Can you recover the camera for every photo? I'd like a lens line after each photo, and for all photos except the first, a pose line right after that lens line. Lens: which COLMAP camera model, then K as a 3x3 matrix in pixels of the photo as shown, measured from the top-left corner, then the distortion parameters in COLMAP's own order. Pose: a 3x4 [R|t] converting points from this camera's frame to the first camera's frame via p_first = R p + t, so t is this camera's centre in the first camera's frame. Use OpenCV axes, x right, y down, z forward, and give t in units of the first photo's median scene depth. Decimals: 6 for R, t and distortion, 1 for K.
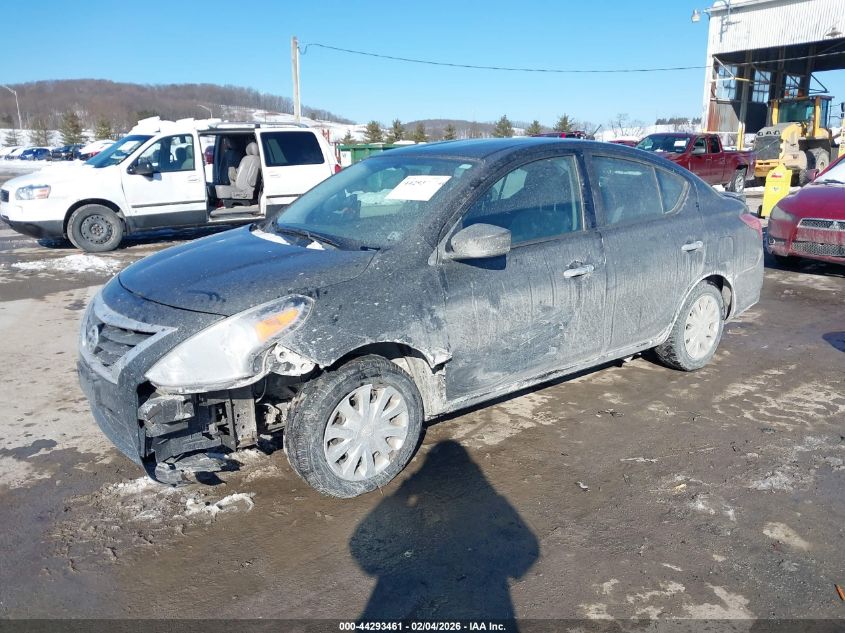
lens RADIAL K [[617.2, 0, 422.5], [0, 617.2, 316.5], [0, 0, 1]] dist [0.005601, 0.002491]
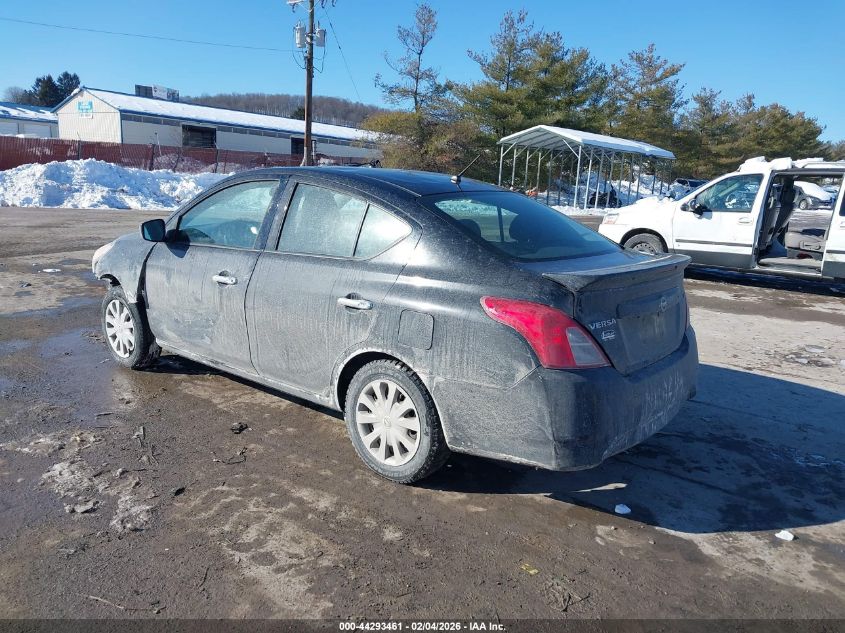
lens RADIAL K [[617.2, 0, 422.5], [0, 617.2, 316.5], [0, 0, 1]] dist [0.005601, 0.002491]
pose [[0.274557, 0.230678, -0.933491, 0.994964], [-0.292945, 0.944716, 0.147292, -0.198120], [0.915861, 0.233021, 0.326954, 0.684837]]
